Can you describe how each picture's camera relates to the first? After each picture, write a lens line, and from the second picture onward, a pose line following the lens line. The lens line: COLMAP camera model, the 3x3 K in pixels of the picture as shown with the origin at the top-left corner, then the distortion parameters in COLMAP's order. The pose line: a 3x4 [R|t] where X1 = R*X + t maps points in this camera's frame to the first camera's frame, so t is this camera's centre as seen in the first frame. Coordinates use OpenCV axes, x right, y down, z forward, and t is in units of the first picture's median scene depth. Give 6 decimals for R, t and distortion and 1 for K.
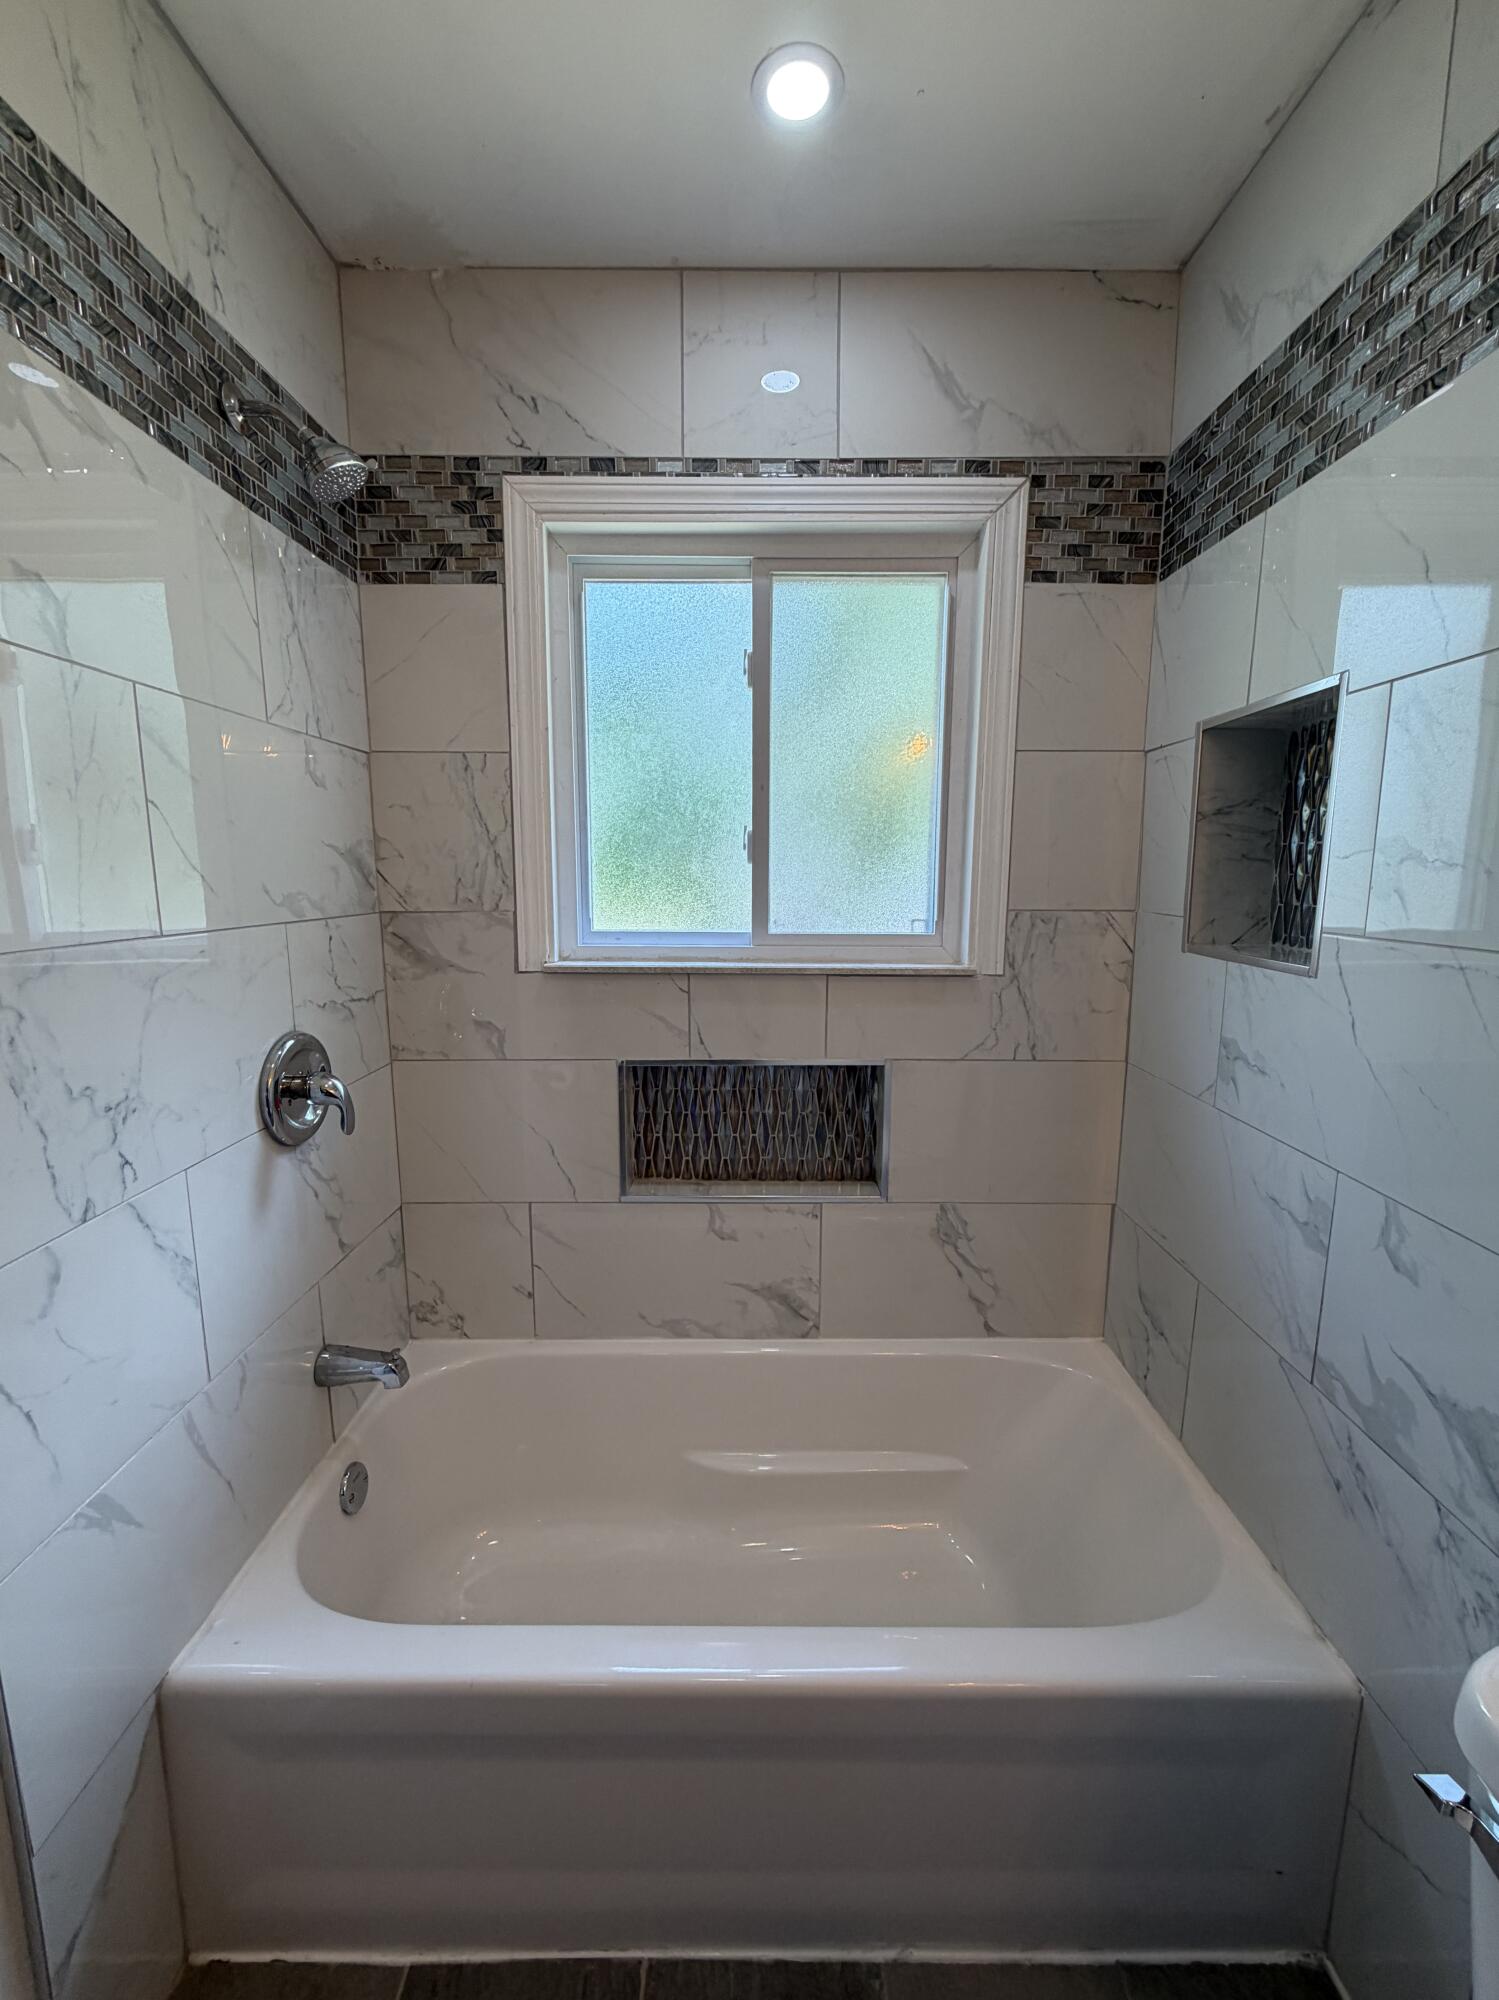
lens RADIAL K [[799.6, 0, 755.7], [0, 799.6, 996.7], [0, 0, 1]] dist [0.000579, -0.000315]
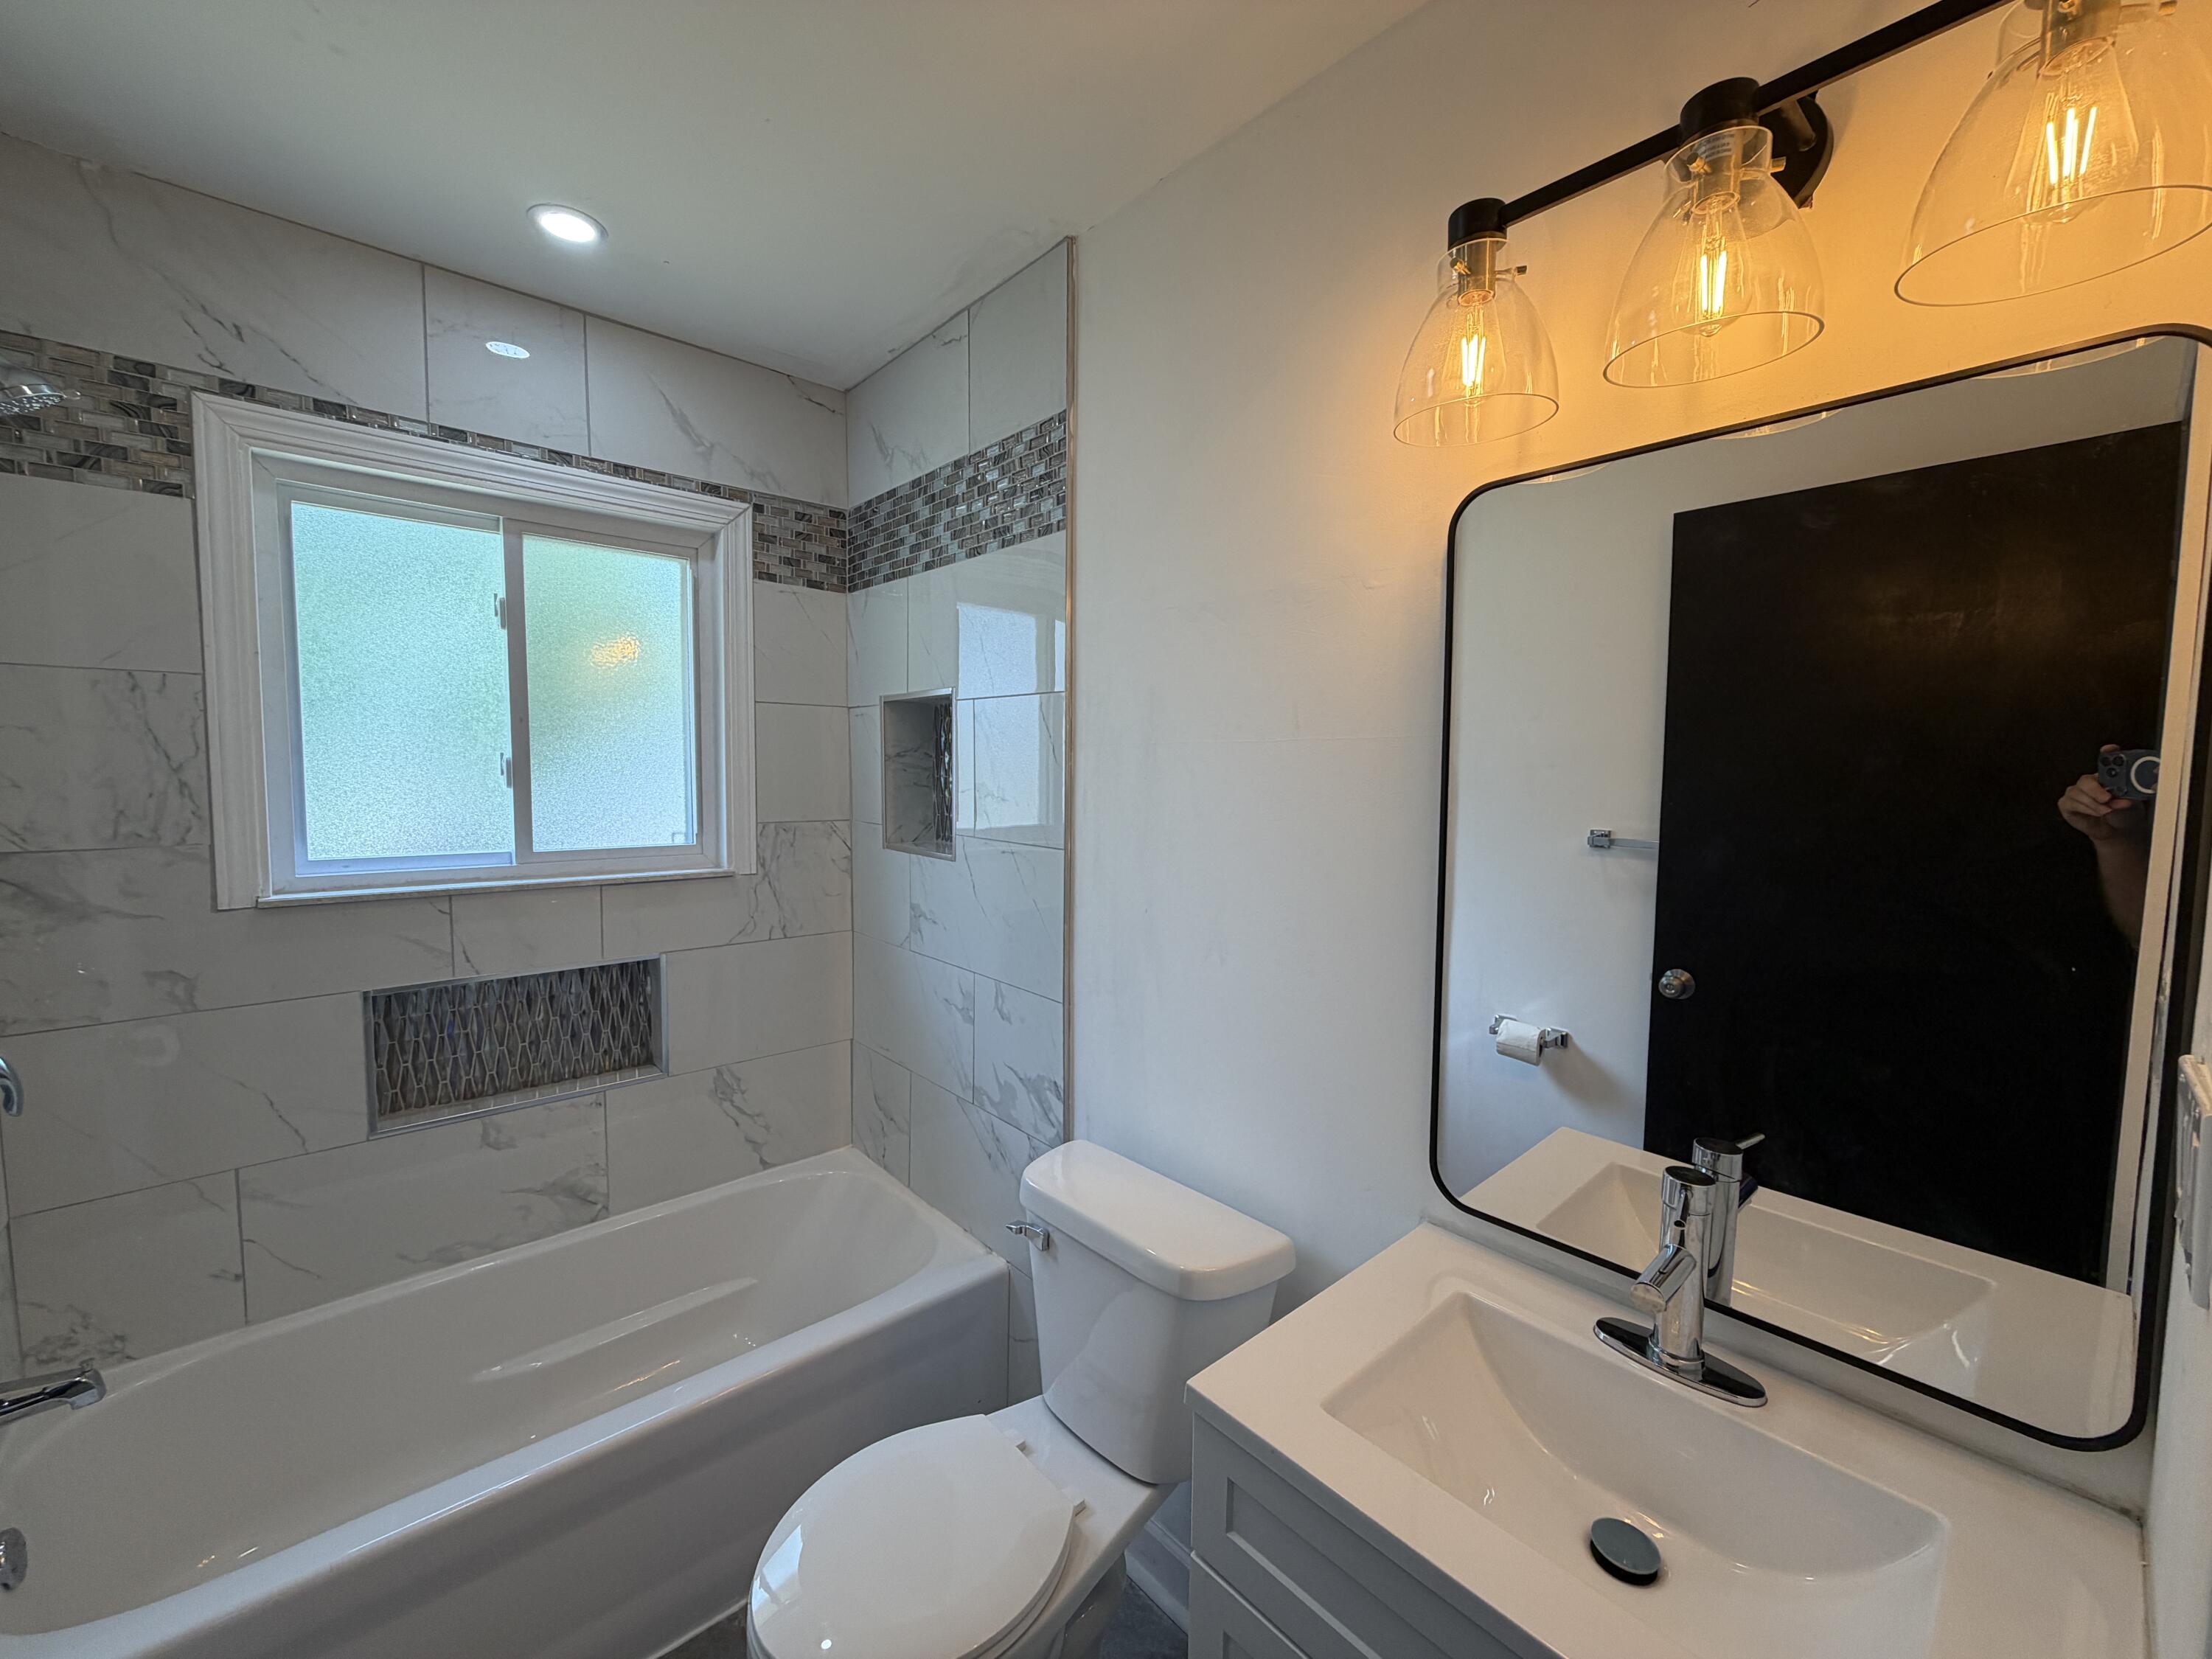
lens RADIAL K [[884.3, 0, 1111.5], [0, 884.3, 827.0], [0, 0, 1]] dist [0.000579, -0.000315]
pose [[0.740988, -0.040216, 0.670313, -0.227052], [0.089825, 0.995170, -0.039589, 0.005527], [-0.665484, 0.089546, 0.741022, -0.454018]]
